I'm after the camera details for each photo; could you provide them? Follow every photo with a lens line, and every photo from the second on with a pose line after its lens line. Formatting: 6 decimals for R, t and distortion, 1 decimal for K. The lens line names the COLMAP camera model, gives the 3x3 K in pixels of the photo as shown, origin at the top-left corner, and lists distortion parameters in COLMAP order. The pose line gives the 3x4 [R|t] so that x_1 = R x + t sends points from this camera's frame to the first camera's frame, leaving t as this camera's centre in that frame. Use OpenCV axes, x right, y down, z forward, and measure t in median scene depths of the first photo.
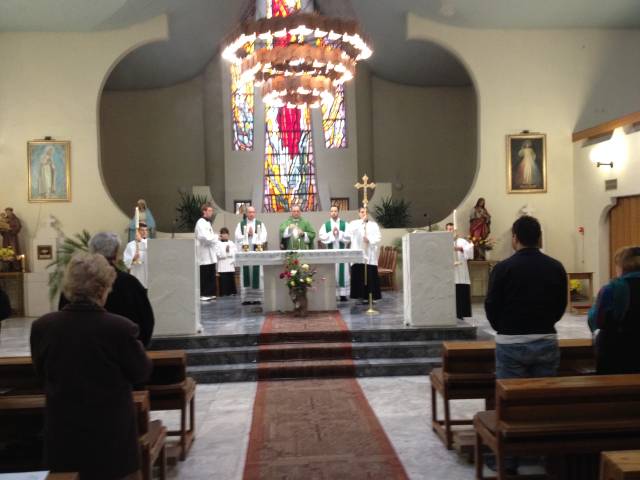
lens RADIAL K [[587.6, 0, 316.6], [0, 587.6, 242.2], [0, 0, 1]] dist [0.205003, -0.466327]
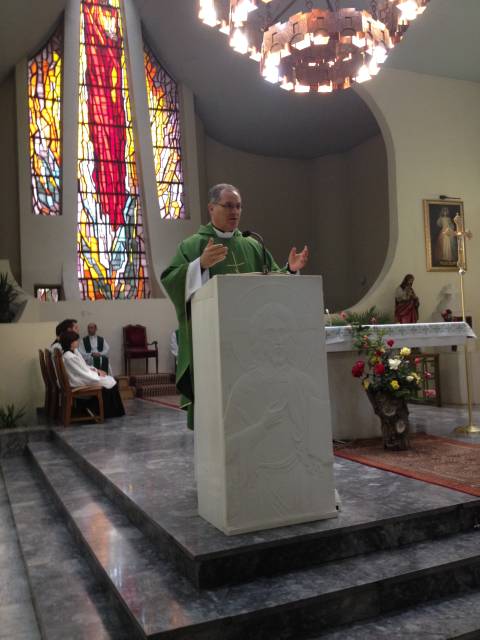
lens RADIAL K [[587.6, 0, 223.1], [0, 587.6, 321.1], [0, 0, 1]] dist [0.205003, -0.466327]
pose [[0.942471, -0.007921, 0.334193, -0.218394], [0.028637, 0.997957, -0.057107, 0.024803], [-0.333058, 0.063392, 0.940773, 0.347674]]
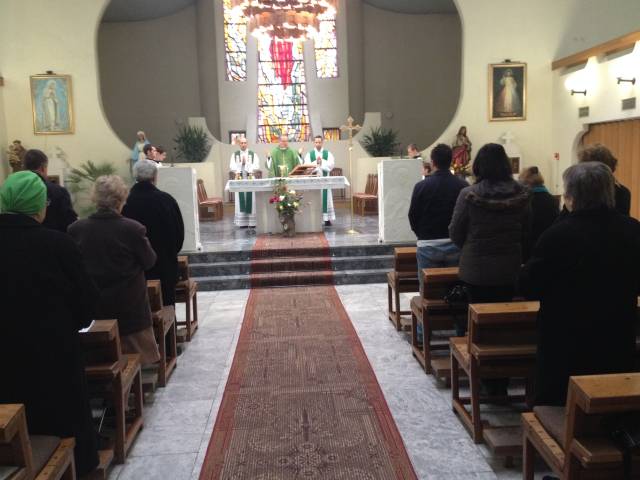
lens RADIAL K [[587.6, 0, 316.6], [0, 587.6, 242.2], [0, 0, 1]] dist [0.205003, -0.466327]
pose [[0.999943, -0.010539, -0.001492, 0.016555], [0.010641, 0.993119, 0.116628, 0.003517], [0.000252, -0.116637, 0.993175, -0.072266]]
